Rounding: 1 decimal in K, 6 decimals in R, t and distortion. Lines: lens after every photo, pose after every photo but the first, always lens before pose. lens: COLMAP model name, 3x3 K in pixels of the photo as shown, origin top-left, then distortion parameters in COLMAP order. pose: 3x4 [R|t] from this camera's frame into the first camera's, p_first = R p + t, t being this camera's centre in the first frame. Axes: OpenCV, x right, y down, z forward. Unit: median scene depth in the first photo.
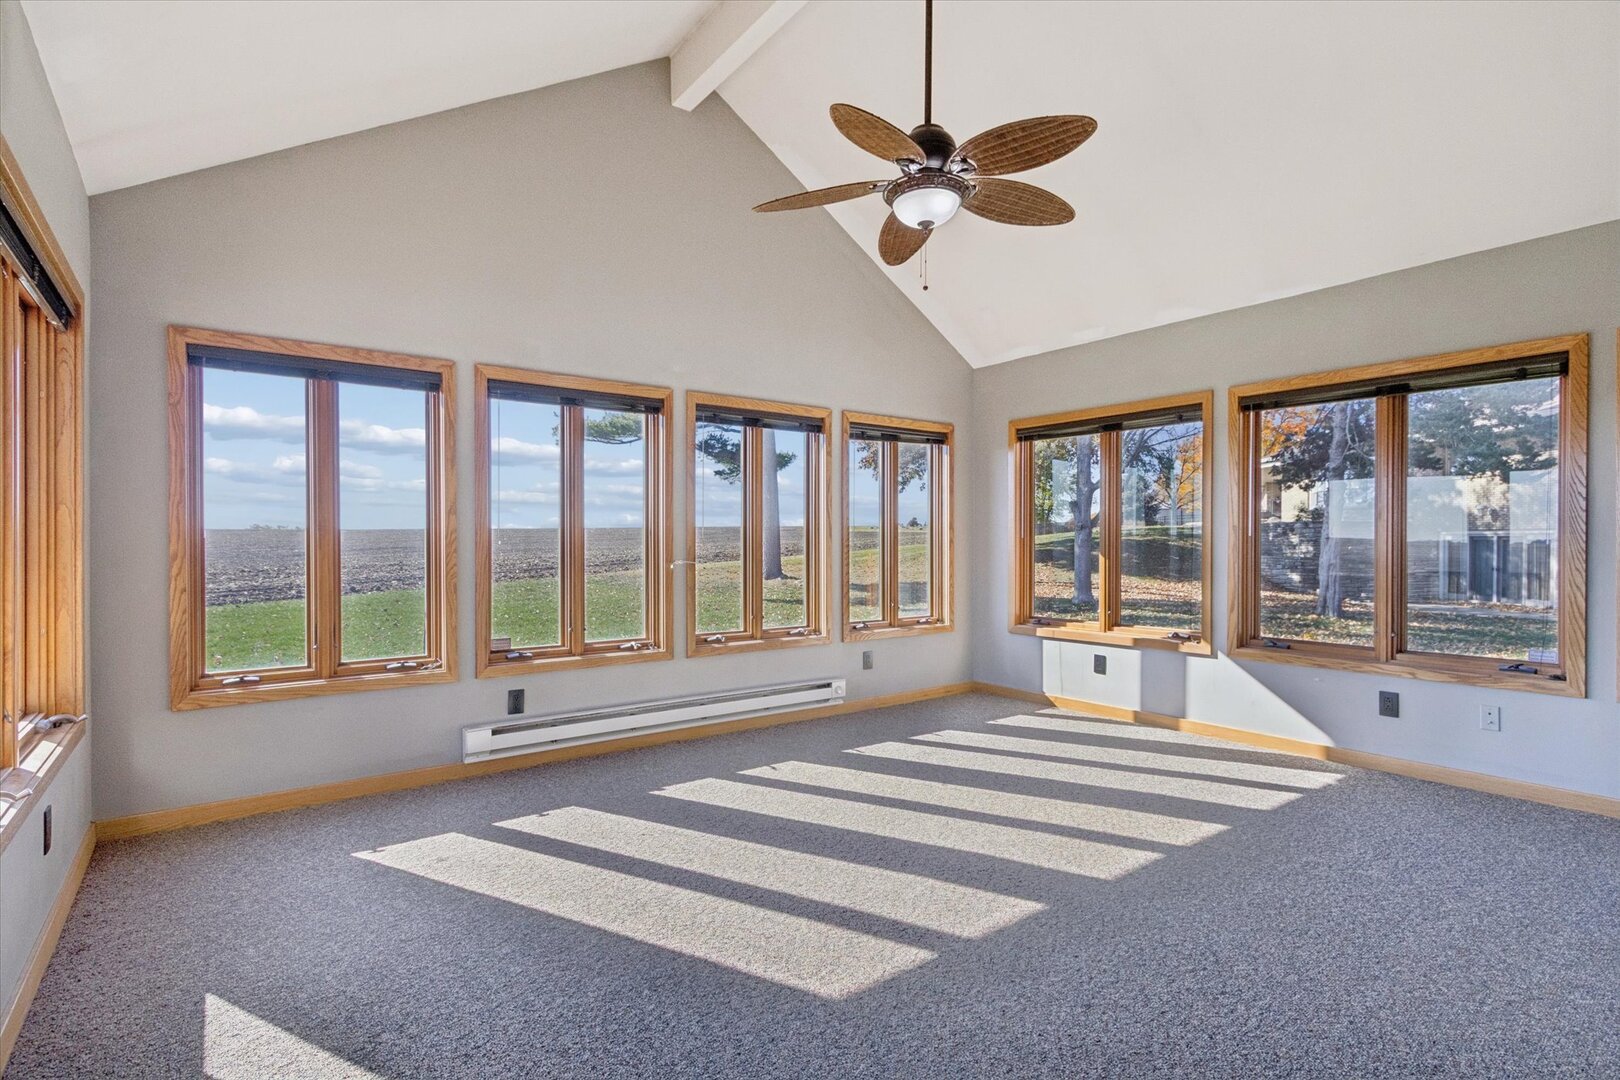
lens RADIAL K [[785.6, 0, 808.0], [0, 785.6, 545.8], [0, 0, 1]] dist [0.004712, 0.001727]
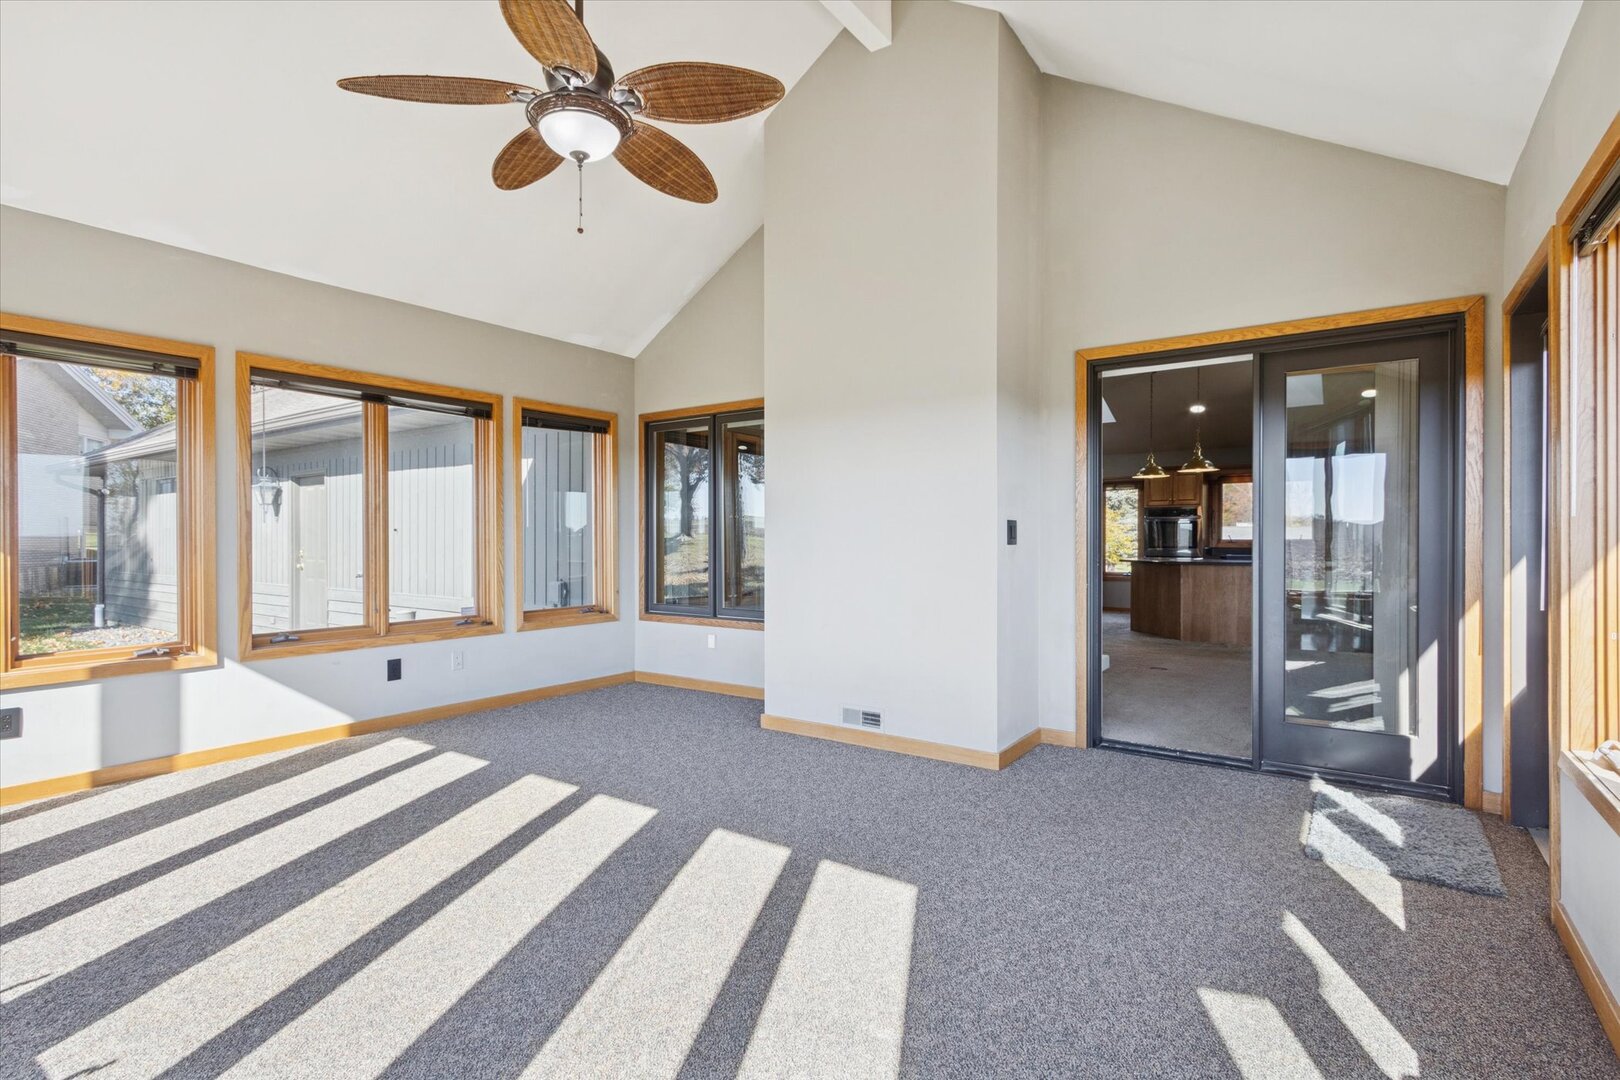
lens RADIAL K [[785.6, 0, 817.2], [0, 785.6, 534.2], [0, 0, 1]] dist [0.004712, 0.001727]
pose [[-0.313528, -0.002537, 0.949576, -0.467472], [0.000625, 0.999996, 0.002878, -0.001778], [-0.949579, 0.001496, -0.313525, 0.637476]]
